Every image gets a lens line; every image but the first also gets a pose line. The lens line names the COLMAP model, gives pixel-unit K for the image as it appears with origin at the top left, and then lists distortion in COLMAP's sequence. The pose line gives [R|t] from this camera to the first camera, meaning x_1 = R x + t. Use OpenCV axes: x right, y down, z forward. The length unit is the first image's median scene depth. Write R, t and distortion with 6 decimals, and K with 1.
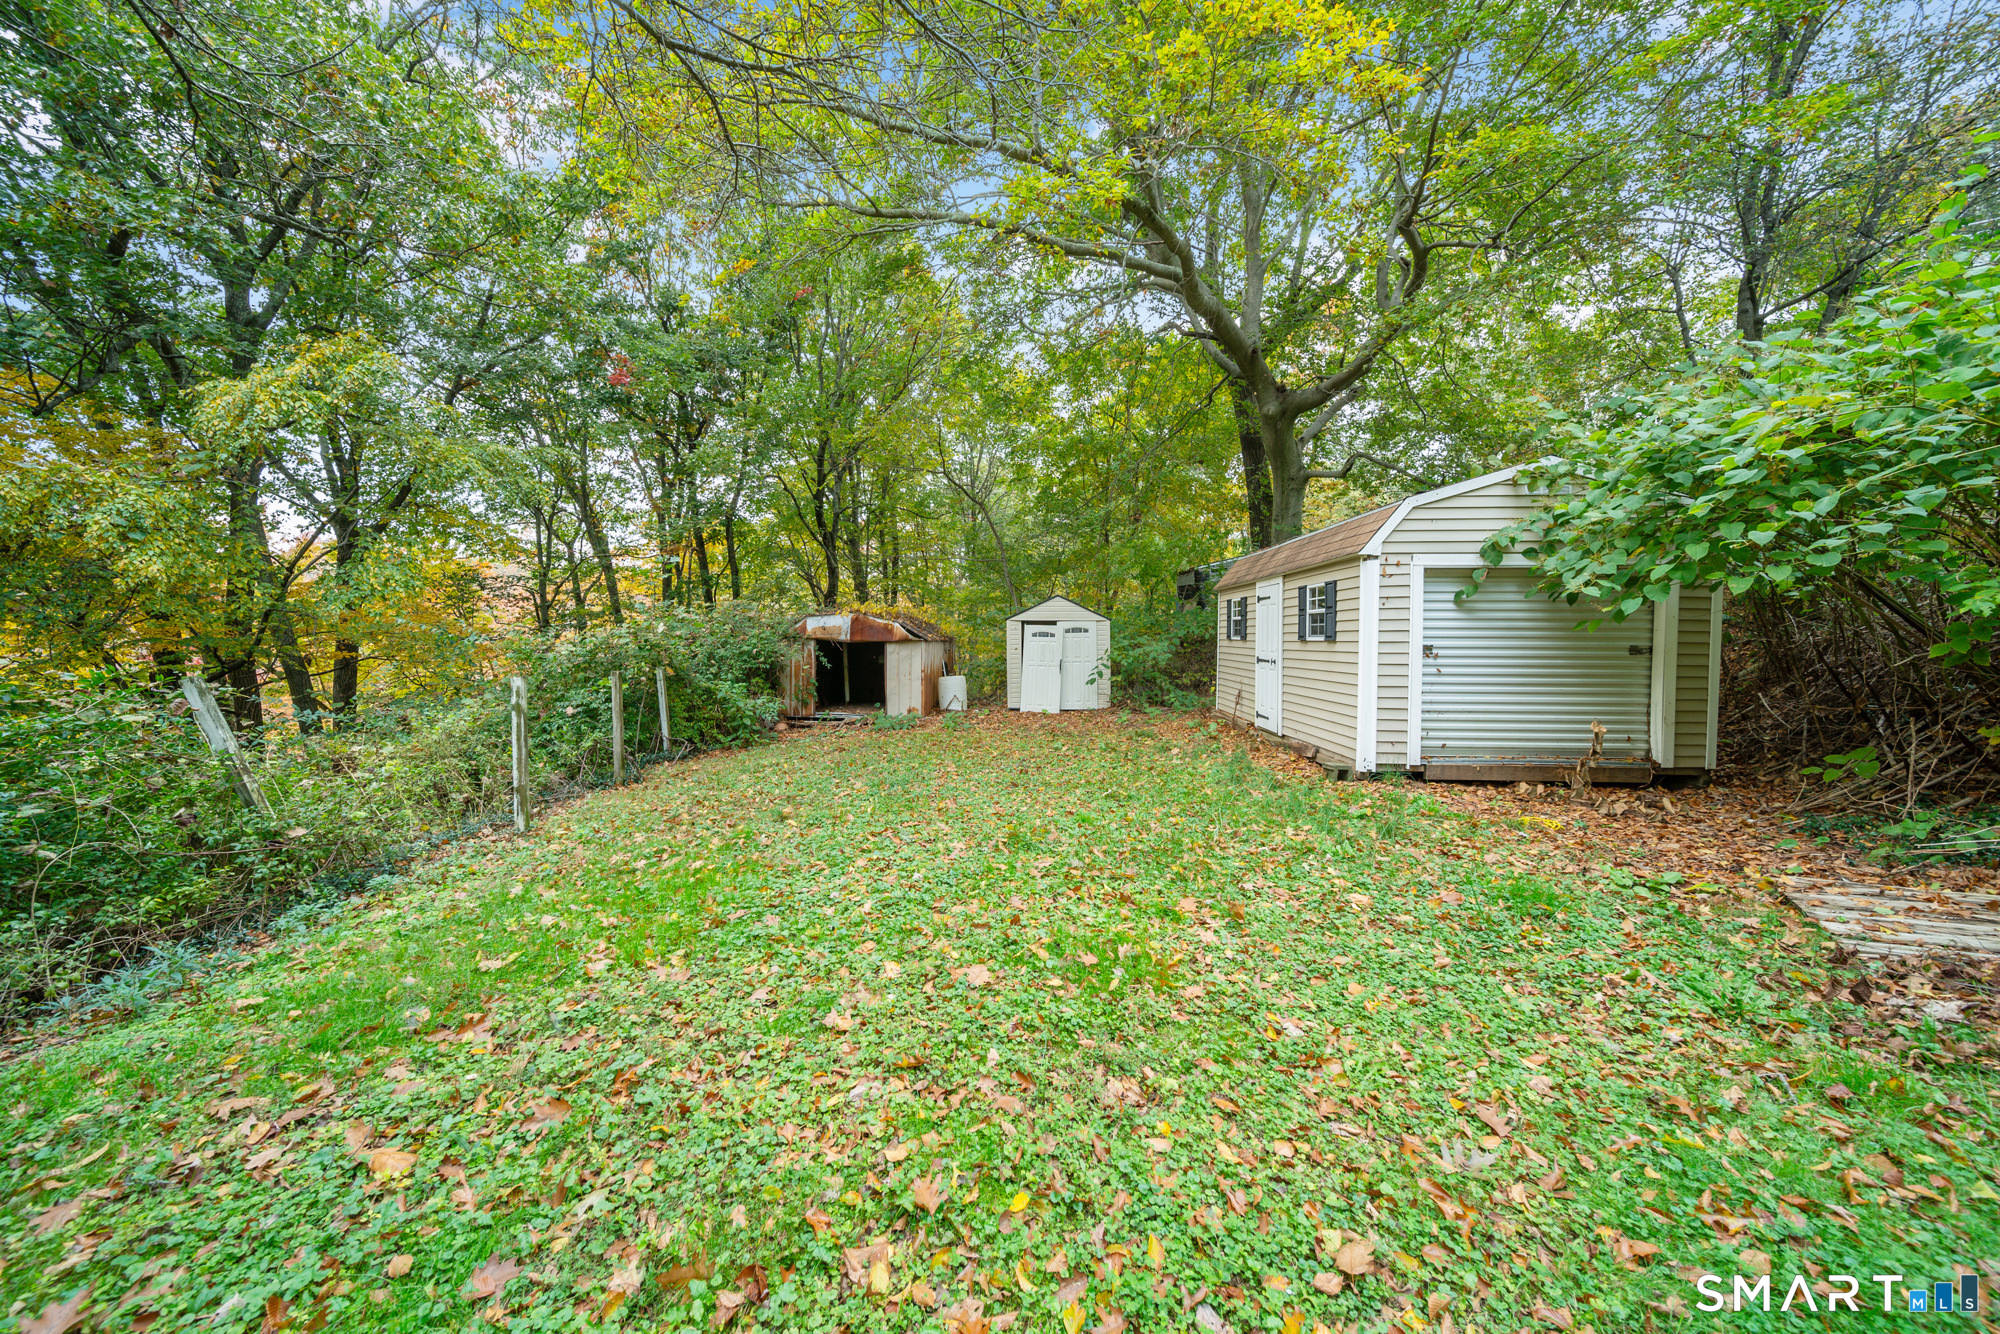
lens RADIAL K [[701.0, 0, 984.0], [0, 701.0, 650.9], [0, 0, 1]] dist [0.002035, -0.002212]
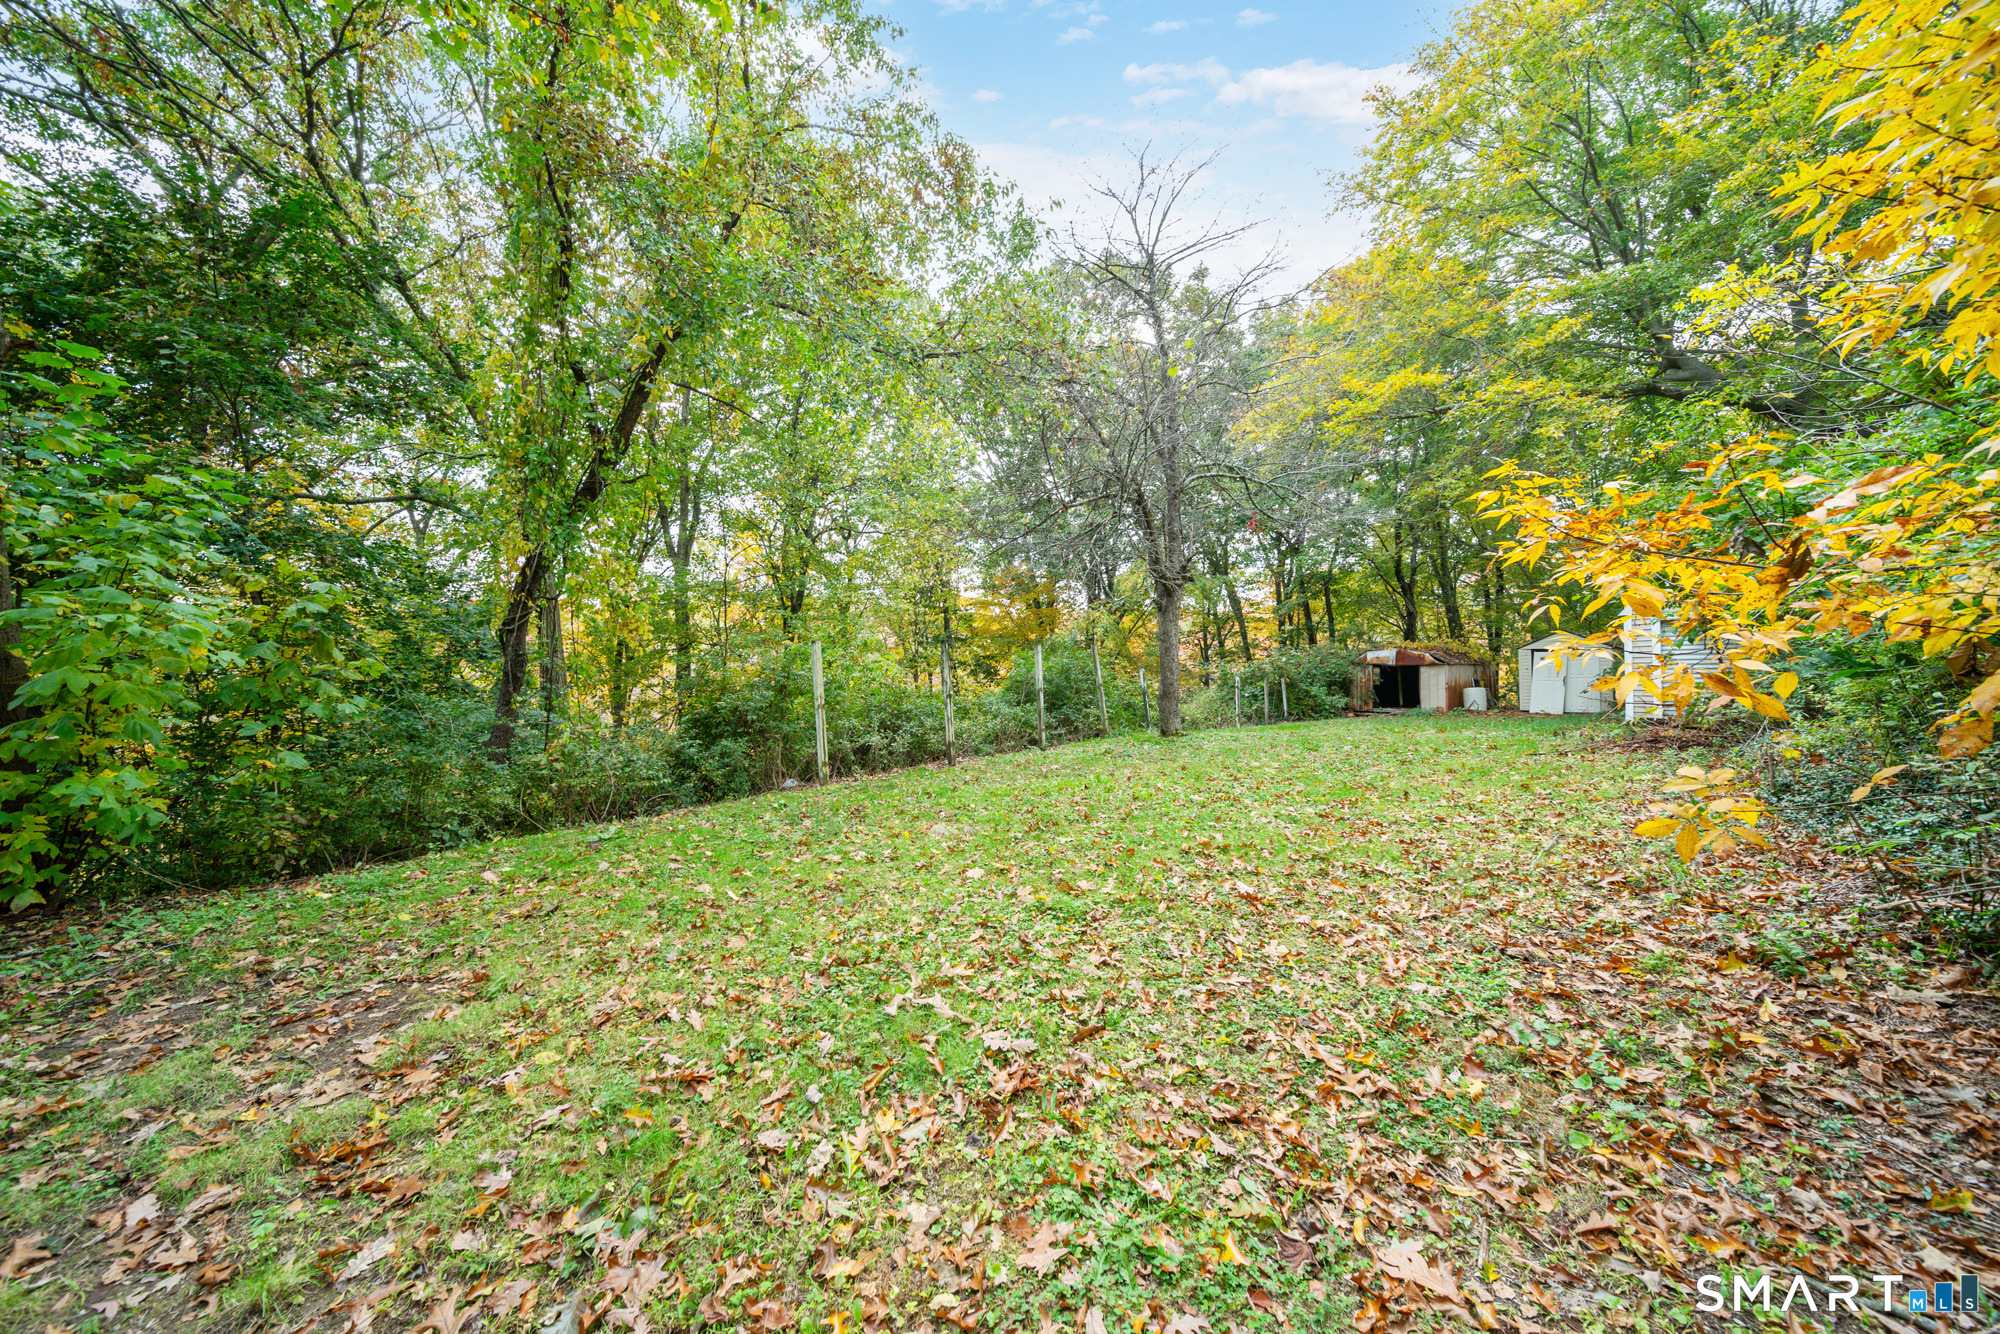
lens RADIAL K [[701.0, 0, 984.0], [0, 701.0, 650.9], [0, 0, 1]] dist [0.002035, -0.002212]
pose [[0.679715, -0.033293, -0.732720, 0.364367], [-0.001481, 0.998905, -0.046762, 0.031051], [0.733474, 0.032870, 0.678922, -0.840209]]
